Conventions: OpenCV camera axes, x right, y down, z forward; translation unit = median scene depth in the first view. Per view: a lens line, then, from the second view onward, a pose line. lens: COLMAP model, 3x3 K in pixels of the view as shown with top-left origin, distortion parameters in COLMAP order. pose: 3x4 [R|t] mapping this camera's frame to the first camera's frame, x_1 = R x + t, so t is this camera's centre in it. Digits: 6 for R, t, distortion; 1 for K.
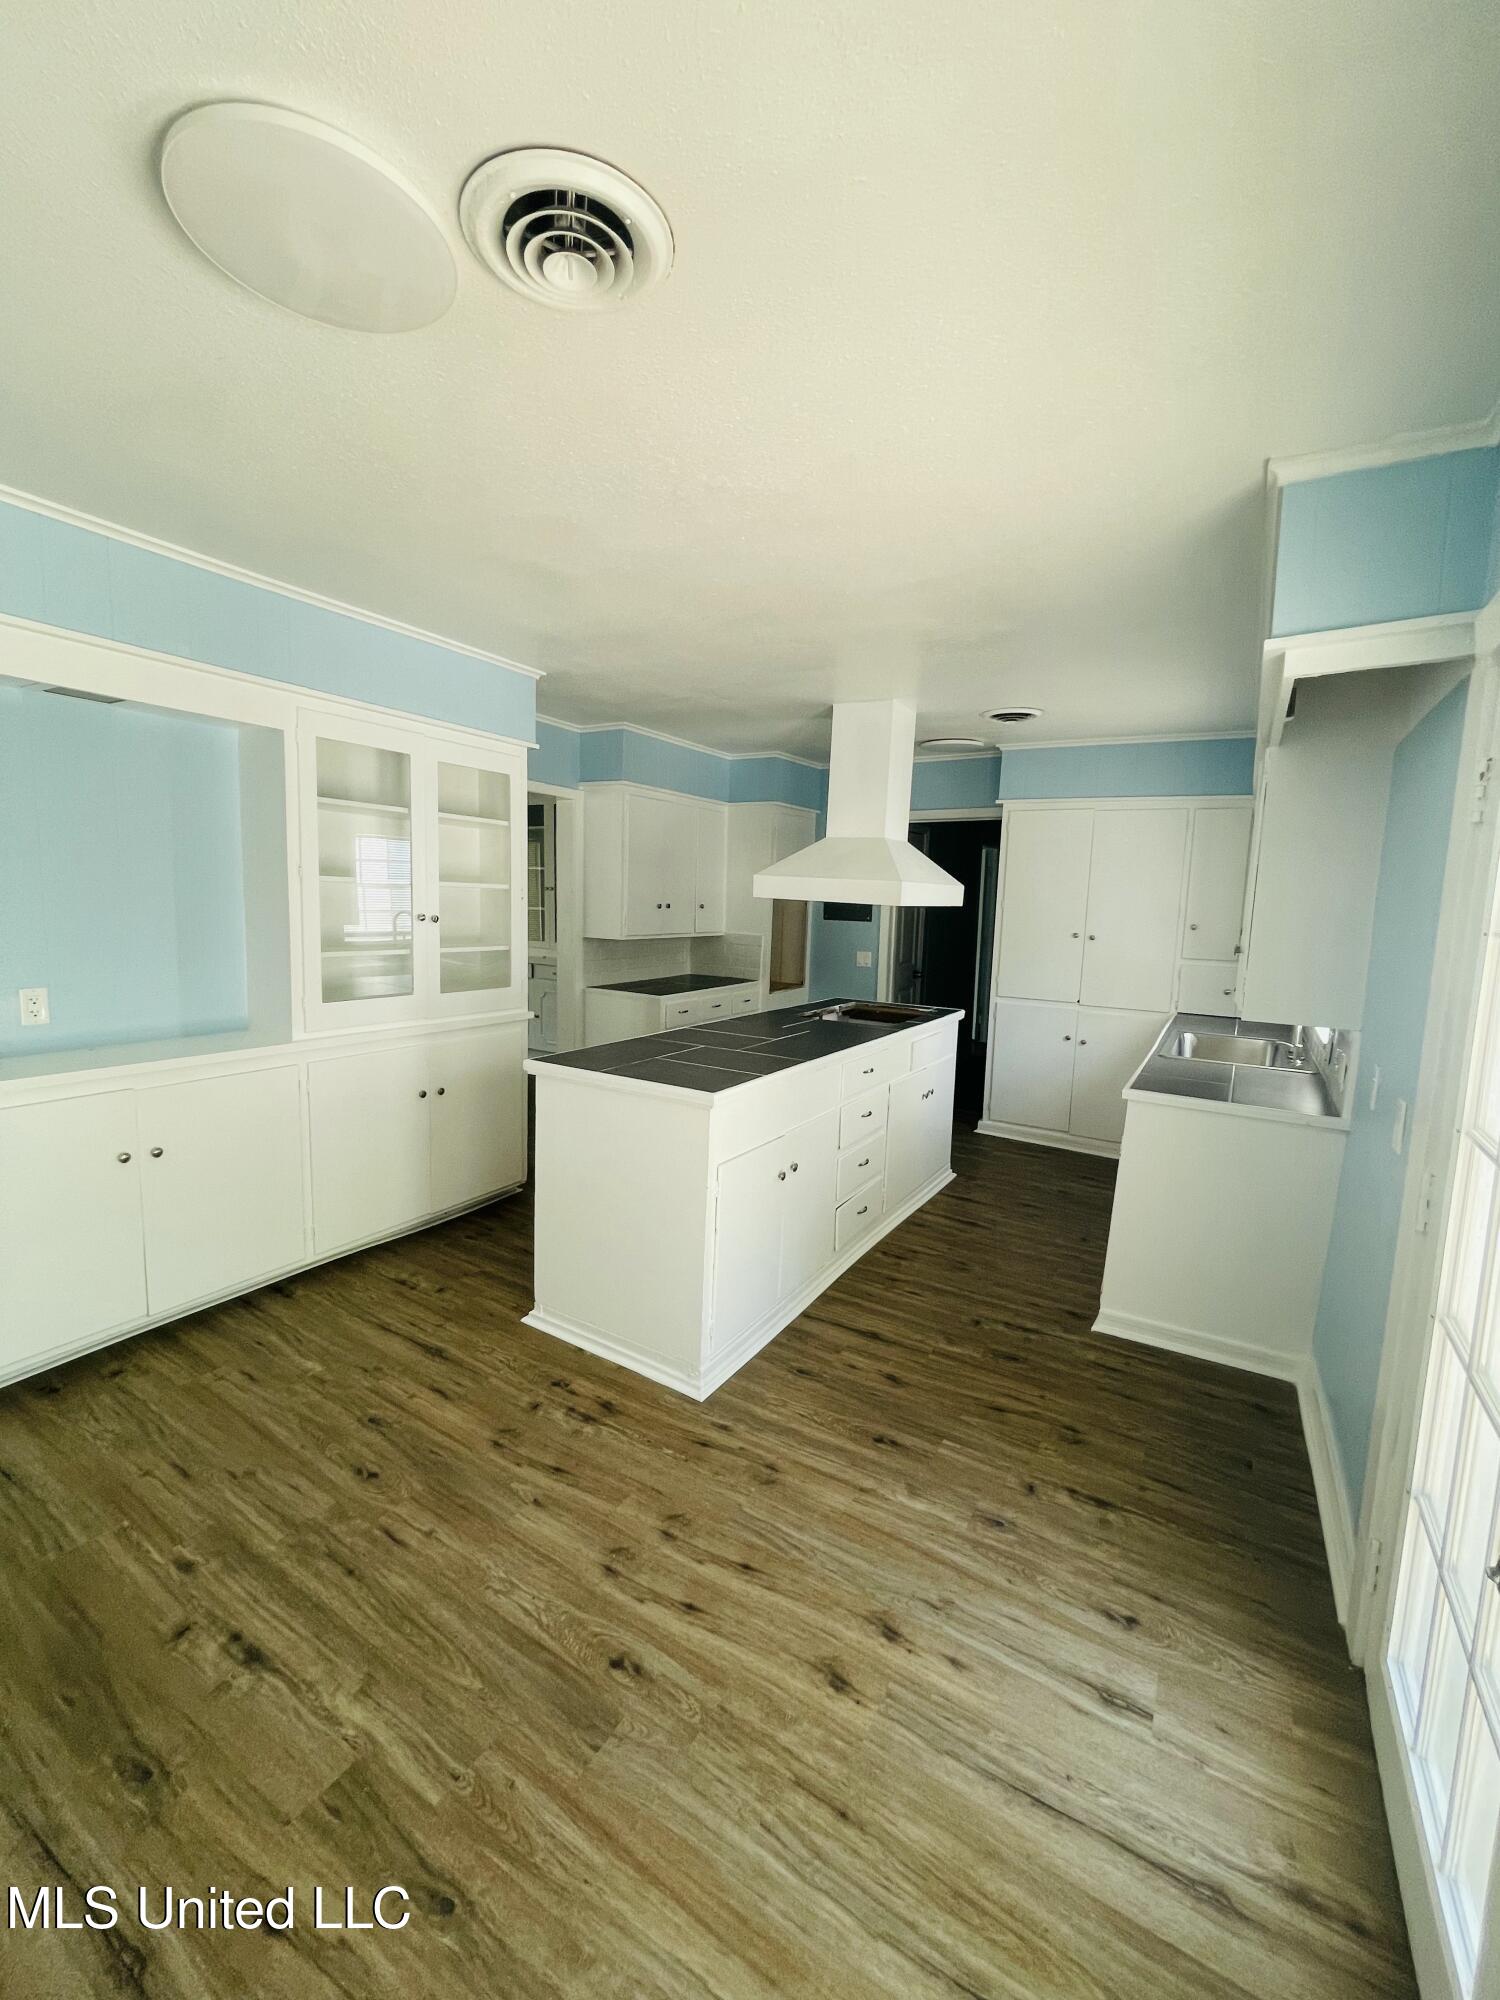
lens RADIAL K [[816.0, 0, 733.0], [0, 816.0, 990.2], [0, 0, 1]] dist [0.004275, 0.001311]
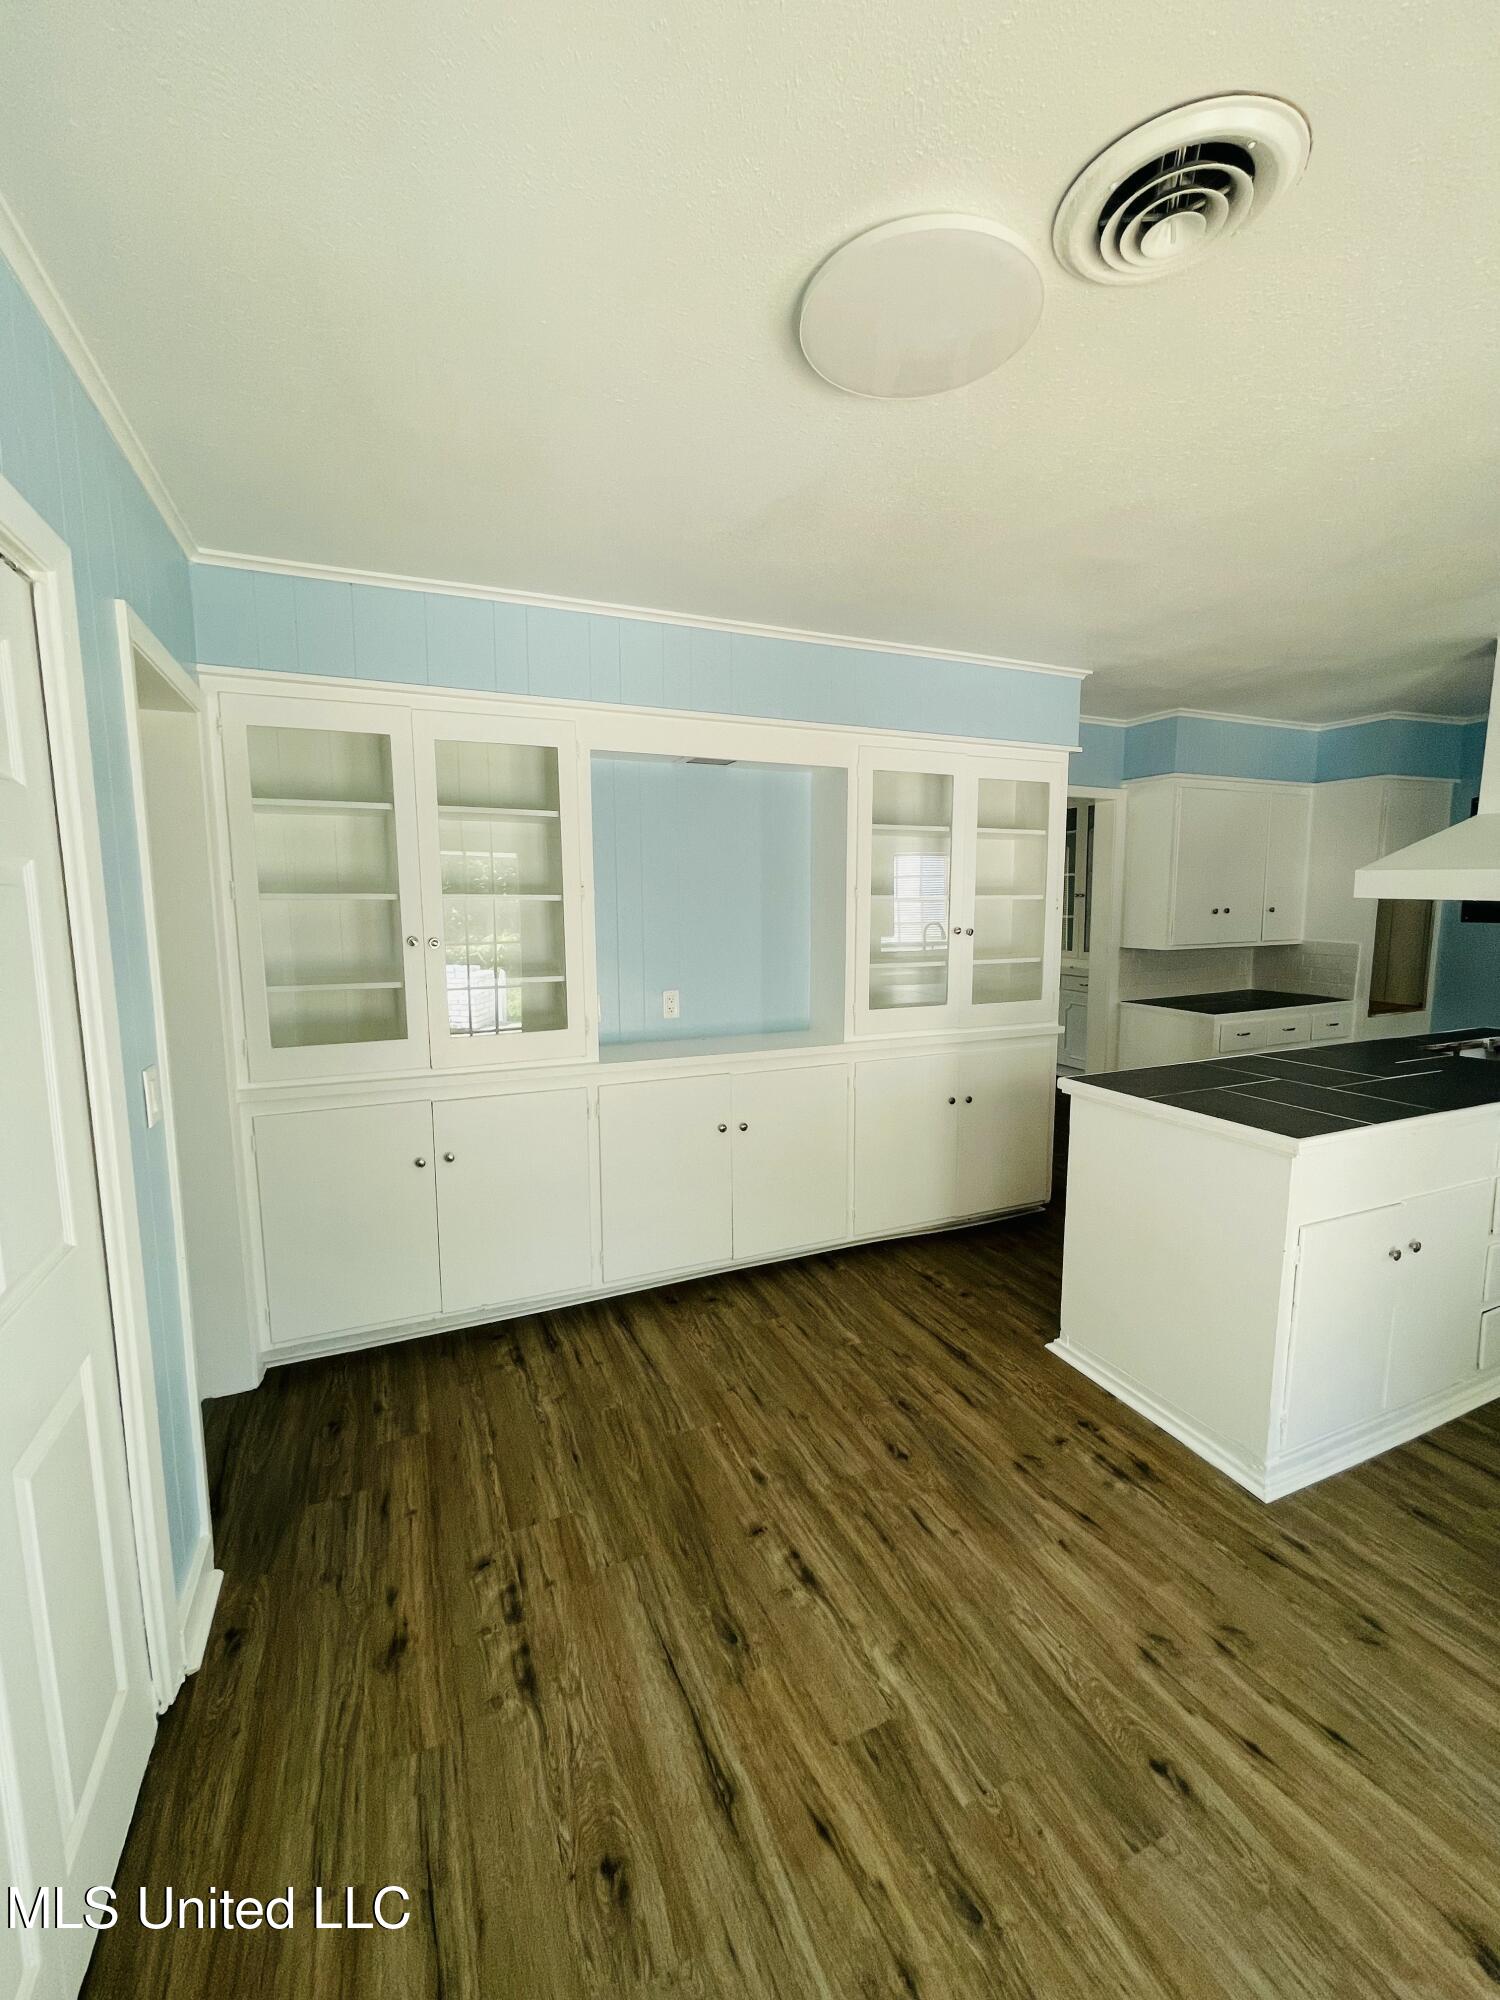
lens RADIAL K [[816.0, 0, 746.5], [0, 816.0, 991.6], [0, 0, 1]] dist [0.004275, 0.001311]
pose [[0.825159, 0.028500, -0.564182, -0.020516], [-0.033246, 0.999445, 0.001861, -0.006458], [0.563922, 0.017221, 0.825649, -0.006117]]
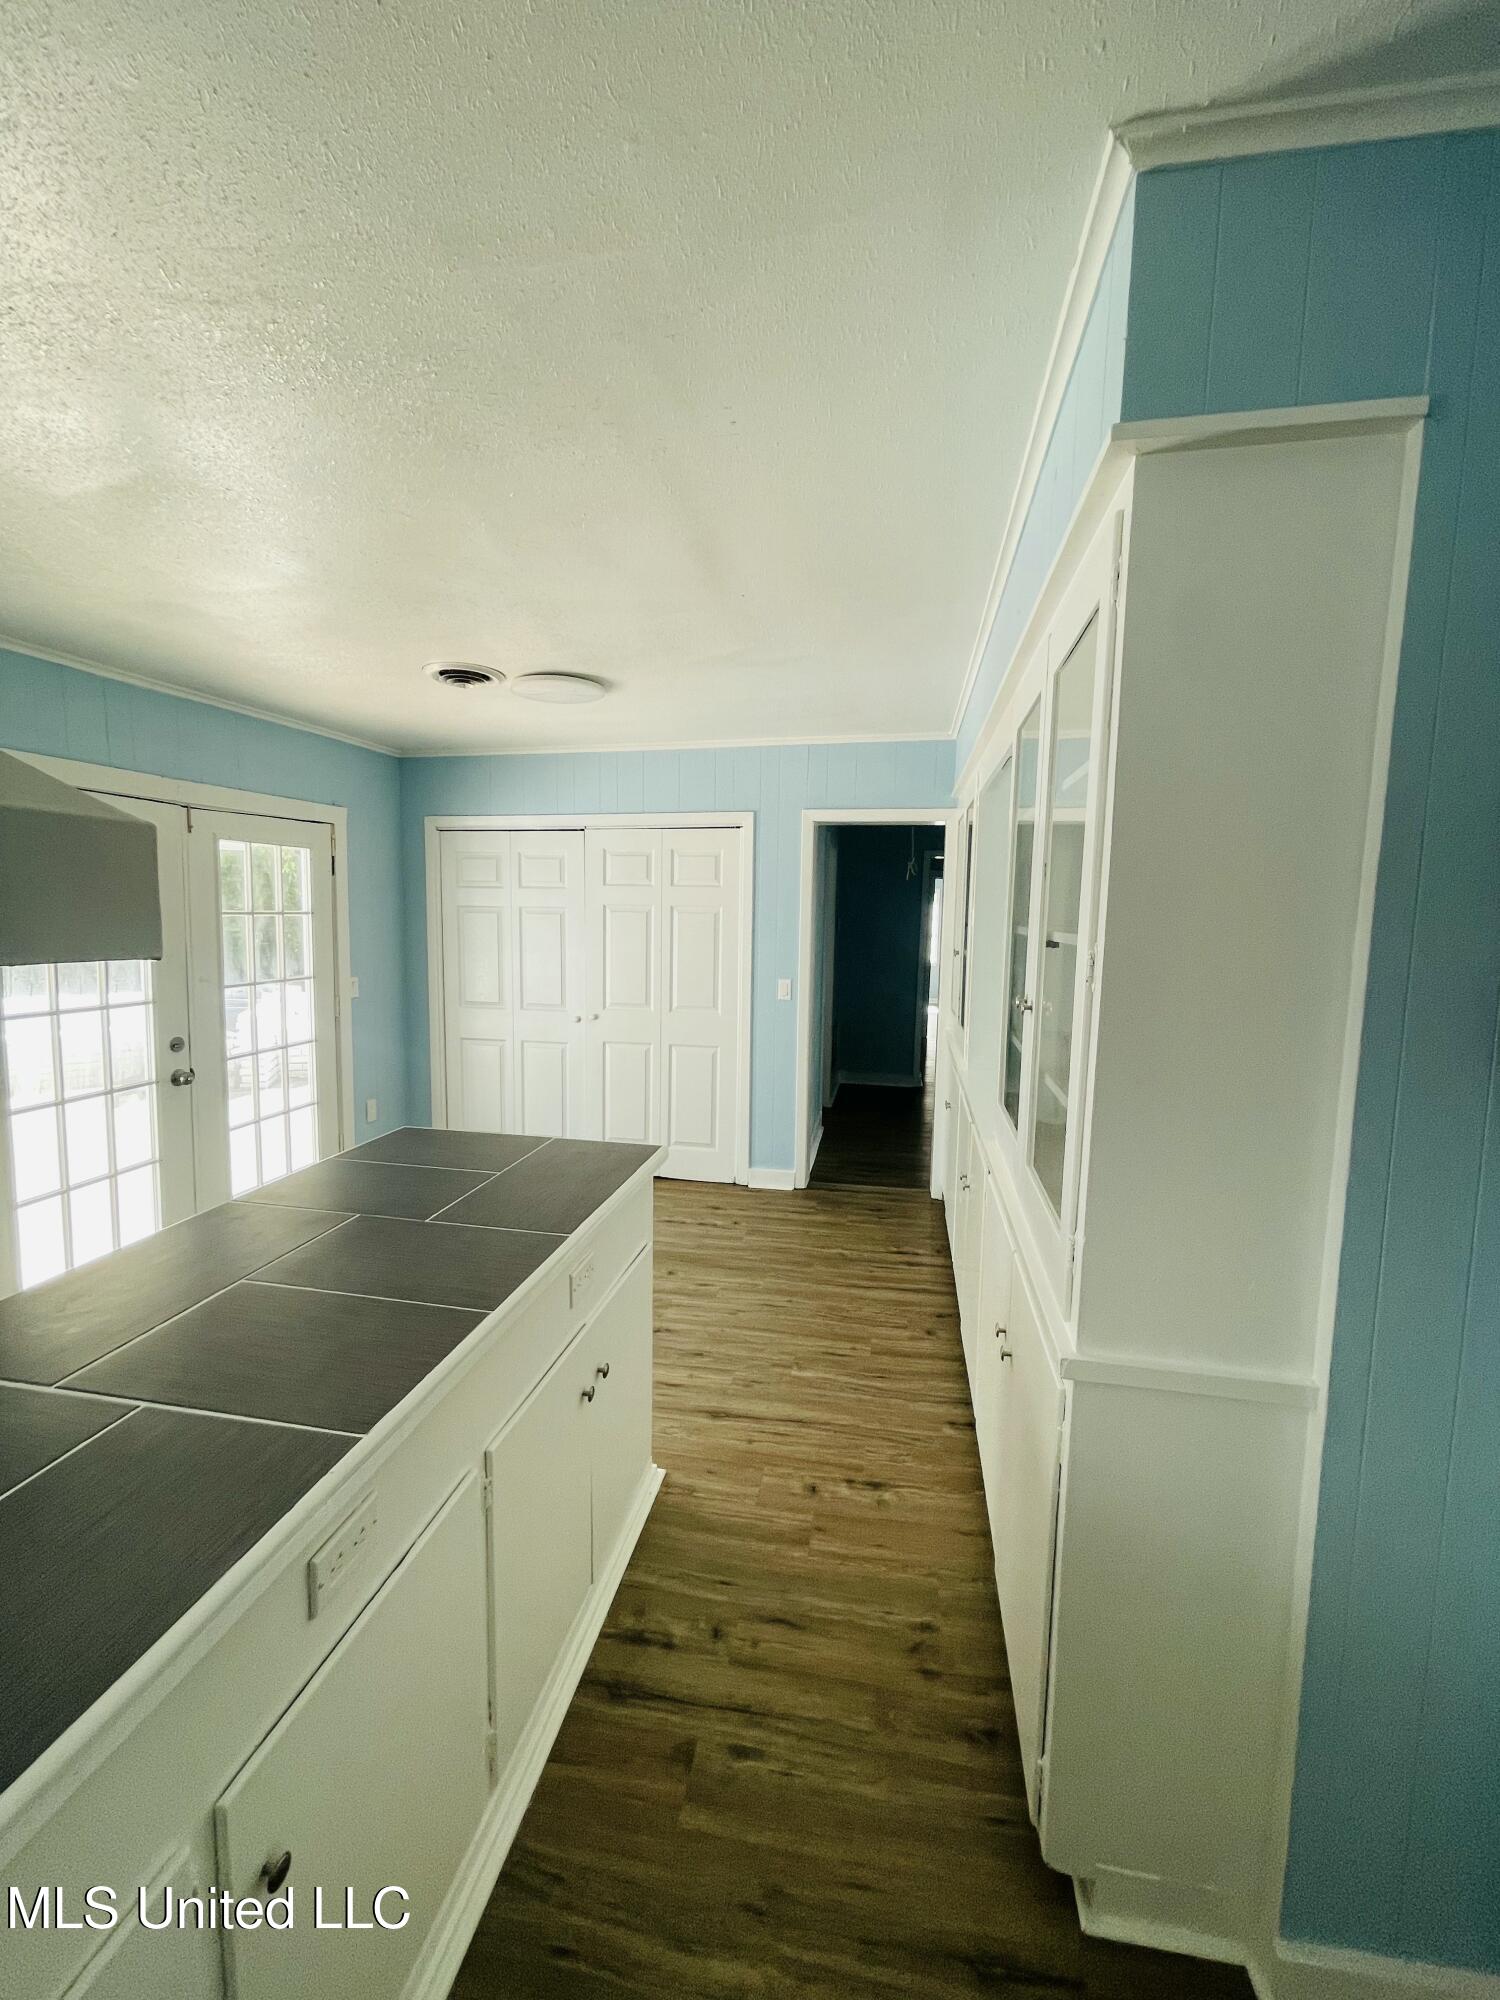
lens RADIAL K [[816.0, 0, 760.6], [0, 816.0, 1005.9], [0, 0, 1]] dist [0.004275, 0.001311]
pose [[-0.925834, 0.010440, -0.377786, -0.050193], [-0.074499, 0.974963, 0.209516, -0.262598], [0.370515, 0.222122, -0.901876, 1.944768]]
